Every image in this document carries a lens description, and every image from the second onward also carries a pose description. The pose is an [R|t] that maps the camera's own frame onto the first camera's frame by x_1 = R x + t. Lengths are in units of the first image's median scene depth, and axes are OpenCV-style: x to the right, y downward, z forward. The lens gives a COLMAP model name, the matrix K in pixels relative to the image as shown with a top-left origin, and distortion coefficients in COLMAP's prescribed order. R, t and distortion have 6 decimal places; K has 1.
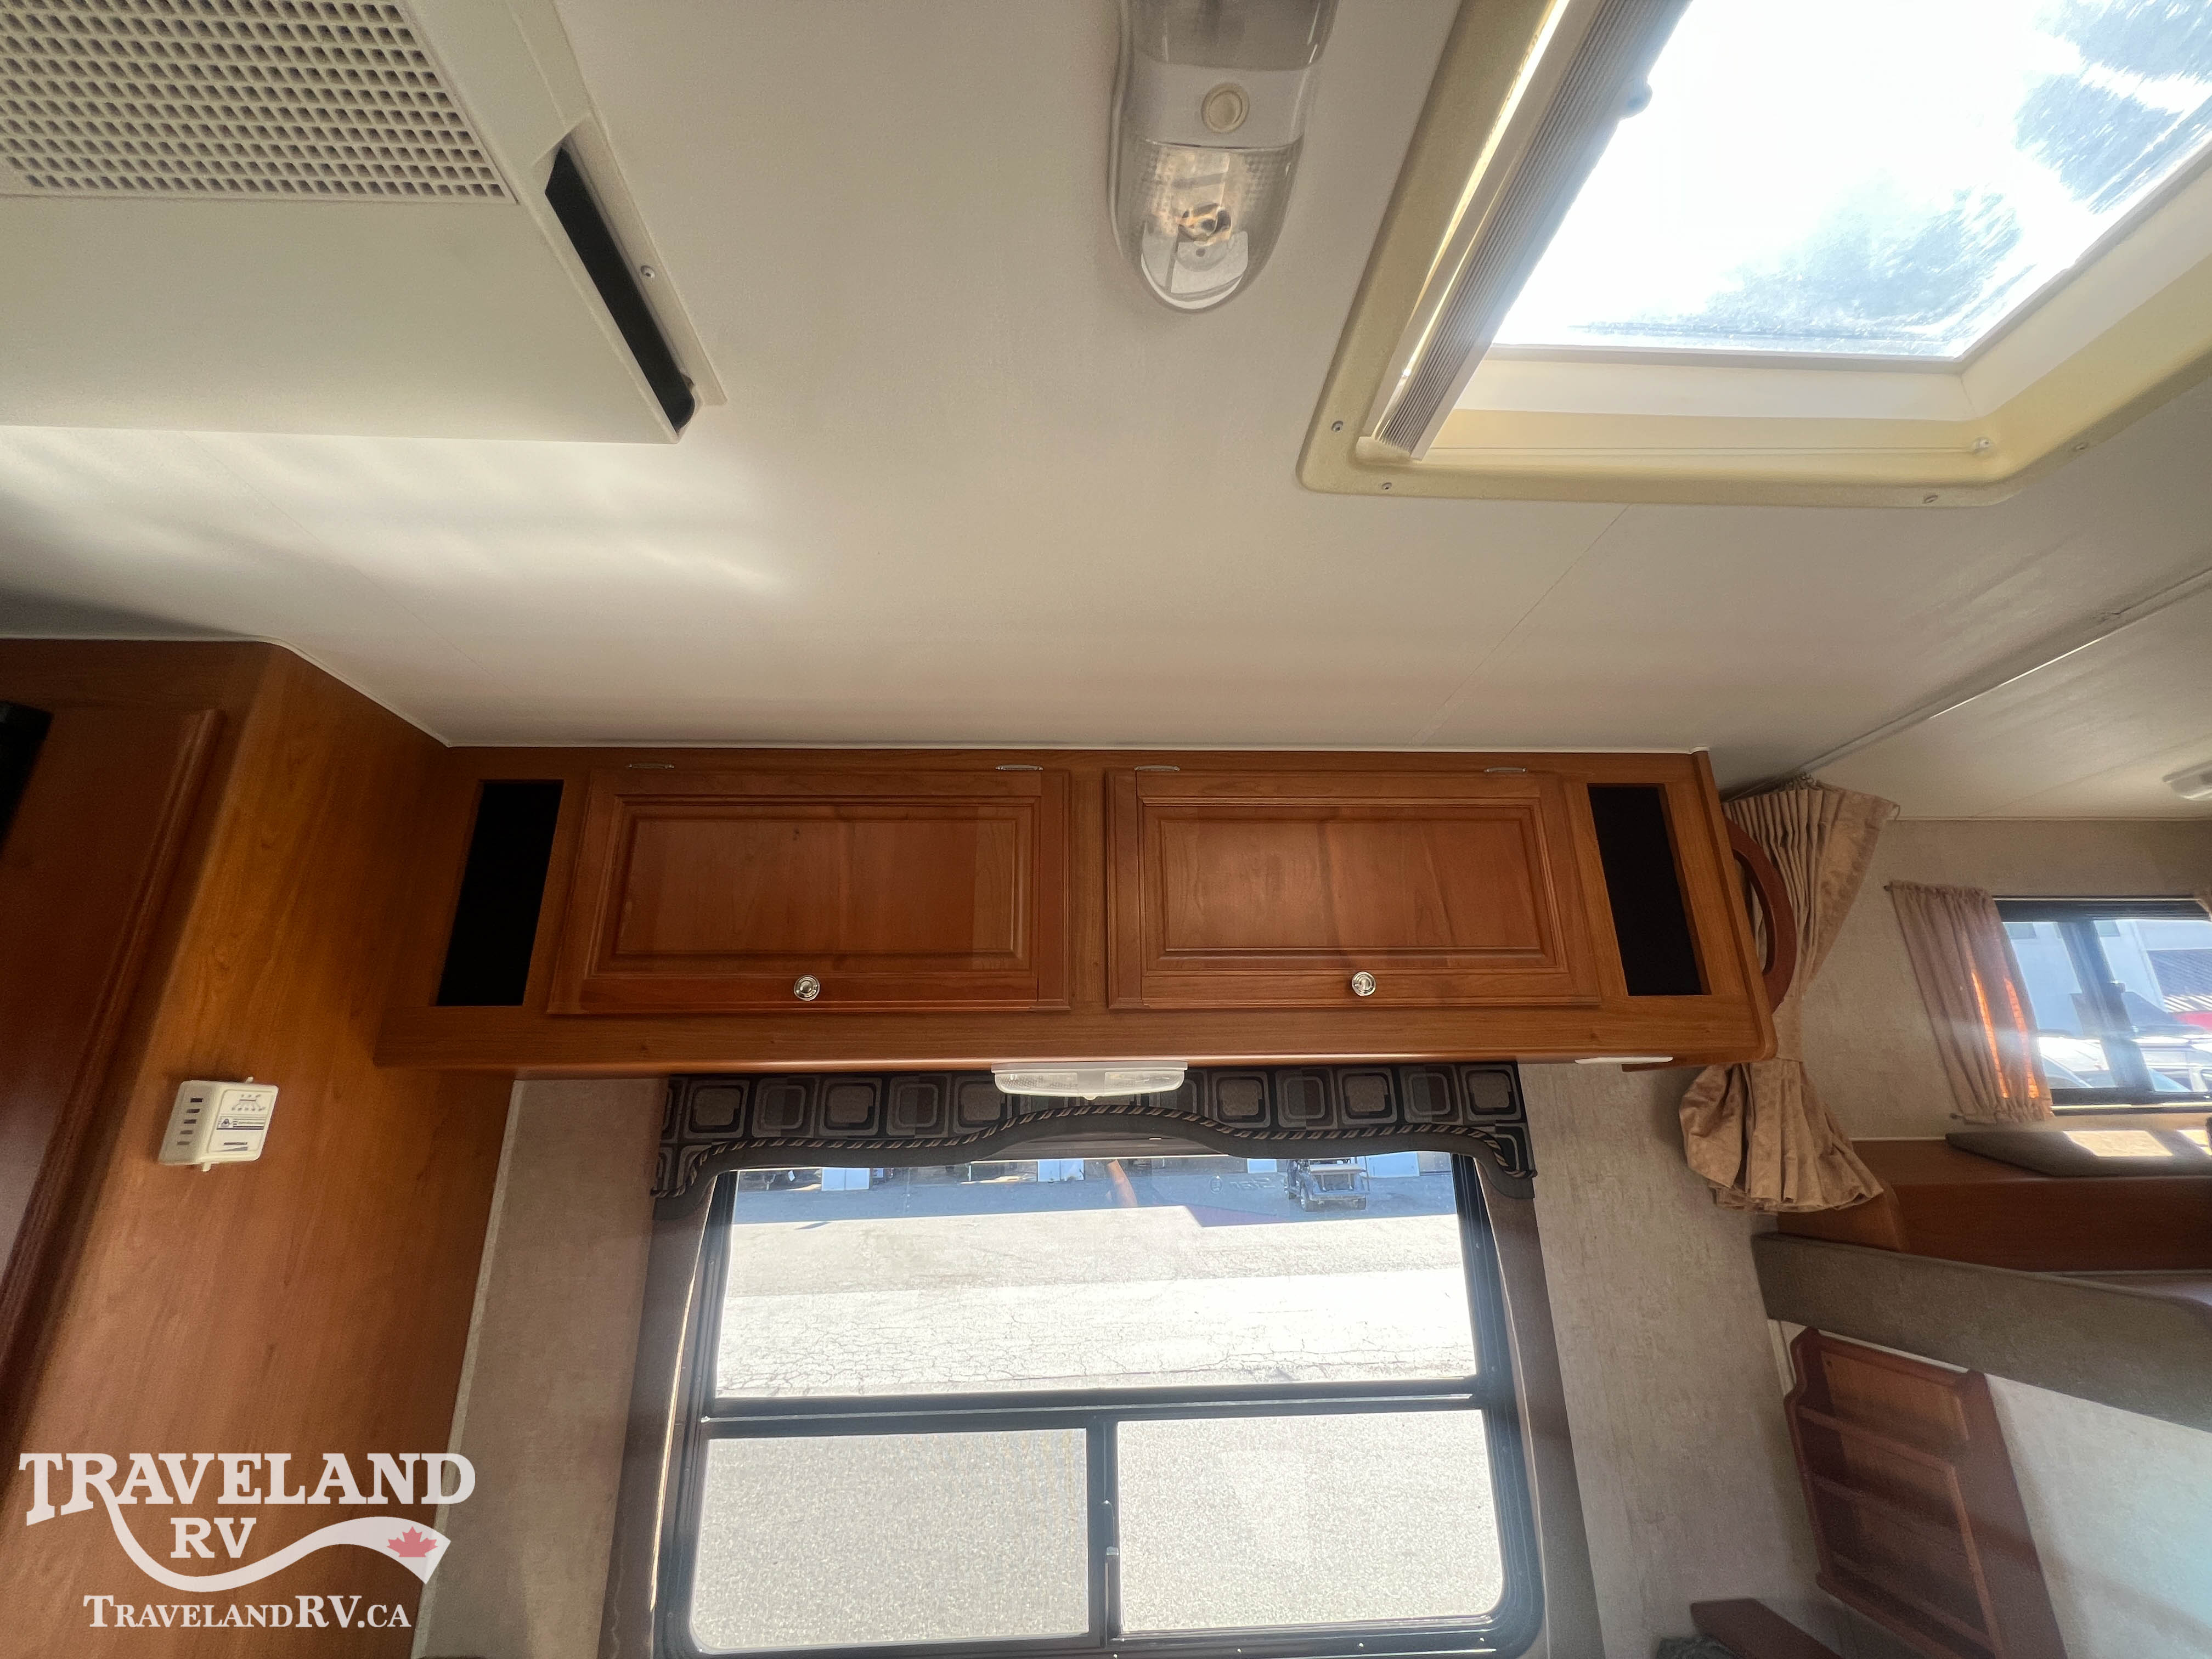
lens RADIAL K [[888.2, 0, 1101.6], [0, 888.2, 827.9], [0, 0, 1]] dist [-0.000791, -0.000235]
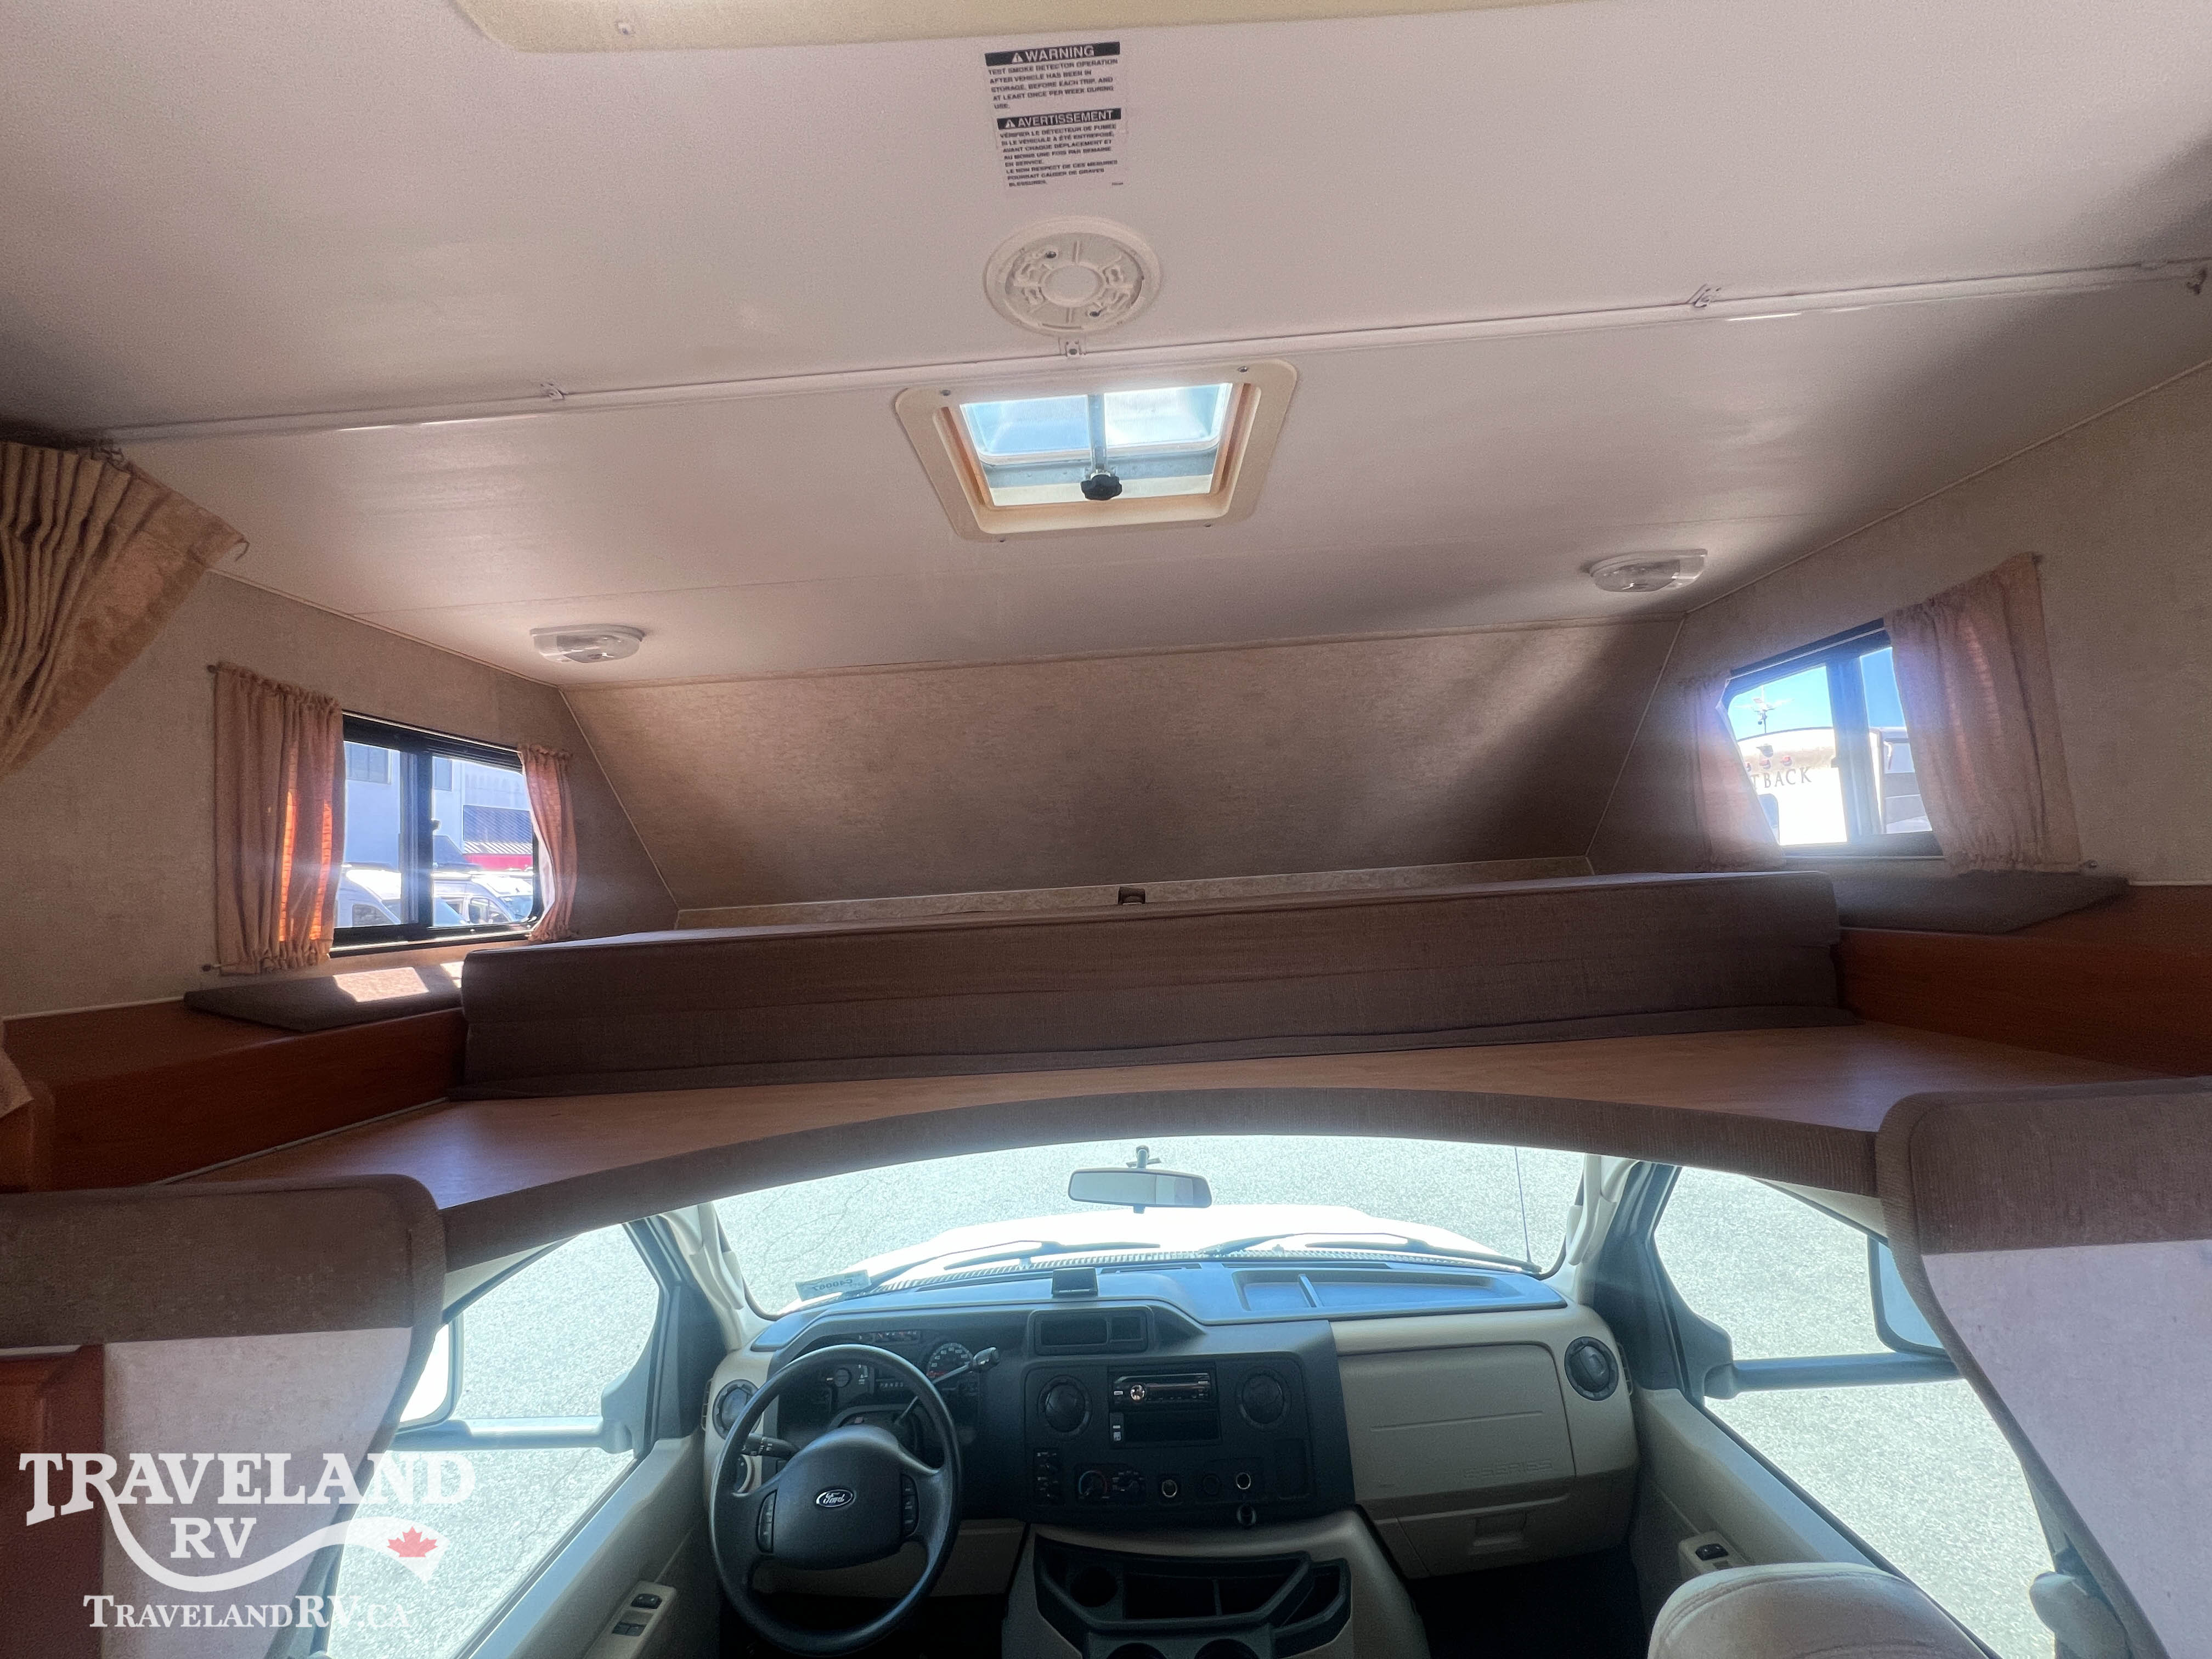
lens RADIAL K [[881.9, 0, 1111.2], [0, 881.9, 815.0], [0, 0, 1]] dist [-0.001582, -0.000515]
pose [[0.067612, 0.084103, 0.994161, 0.271214], [-0.249978, 0.966086, -0.064727, 0.055001], [-0.965888, -0.244142, 0.086343, 0.231894]]
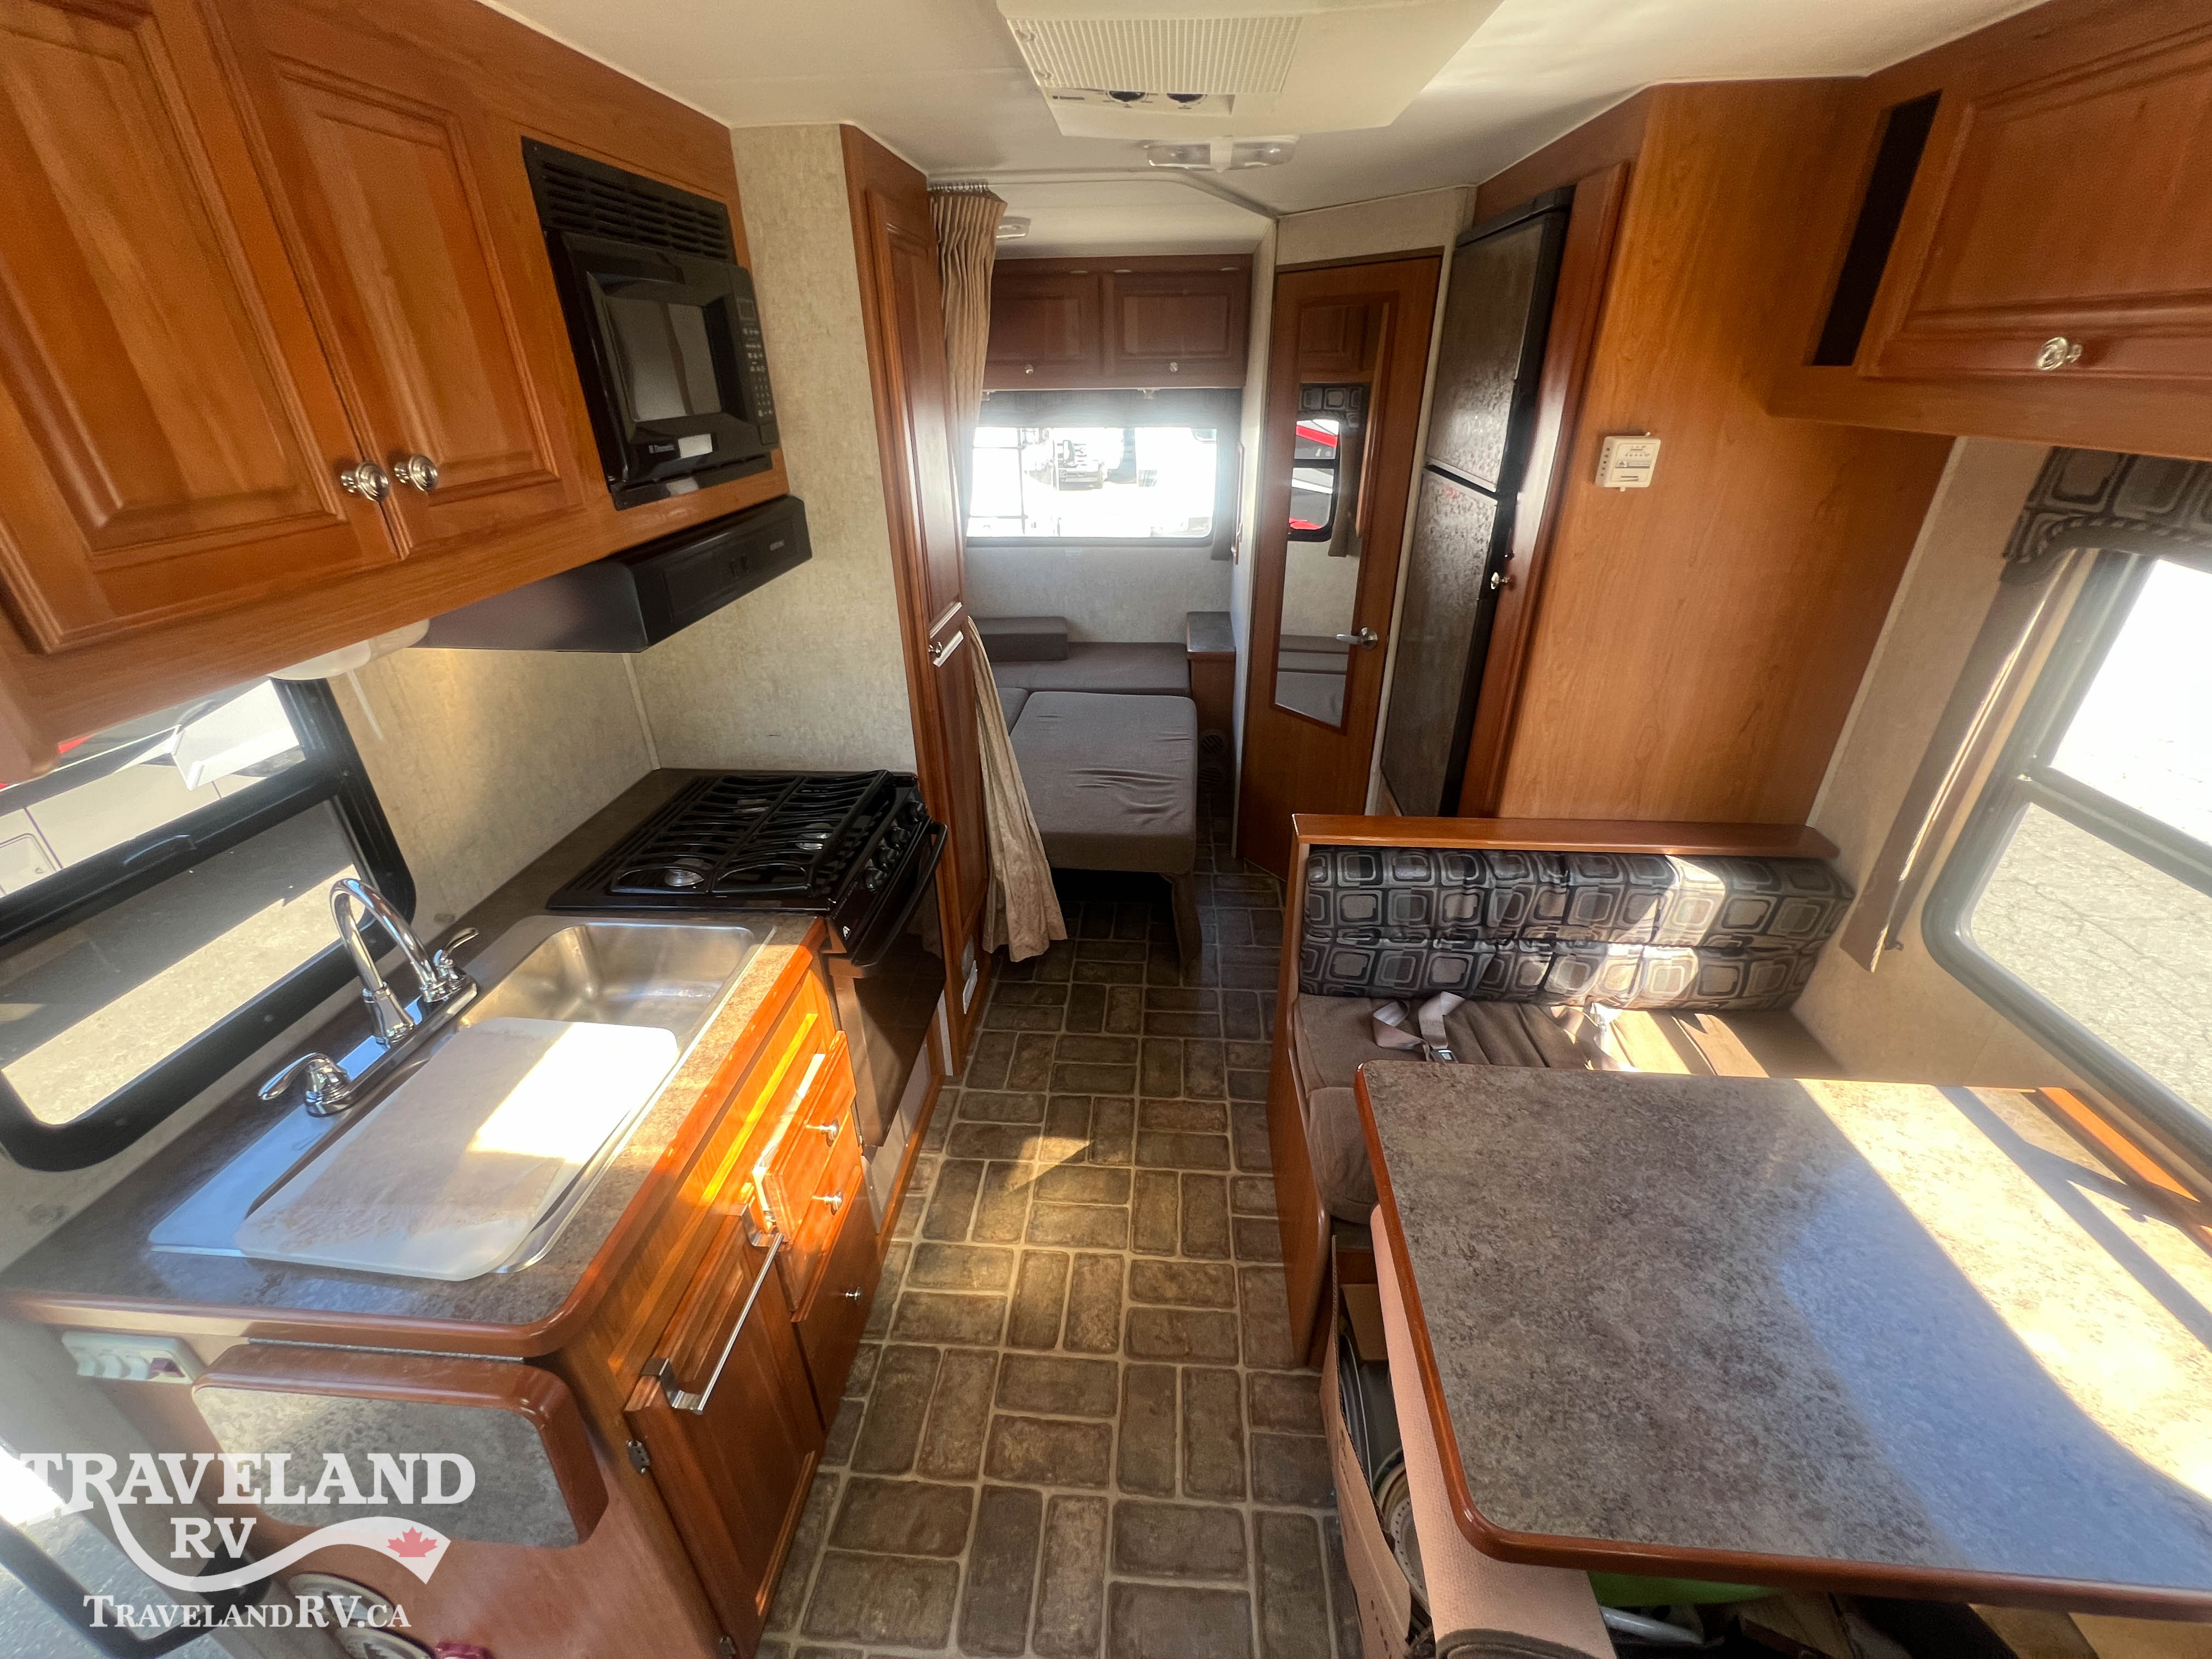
lens RADIAL K [[888.2, 0, 1101.6], [0, 888.2, 827.9], [0, 0, 1]] dist [-0.000791, -0.000235]
pose [[-0.125904, 0.476560, -0.870079, 0.592488], [0.326609, 0.848075, 0.417247, -0.066471], [0.936736, -0.231642, -0.262425, 0.237821]]
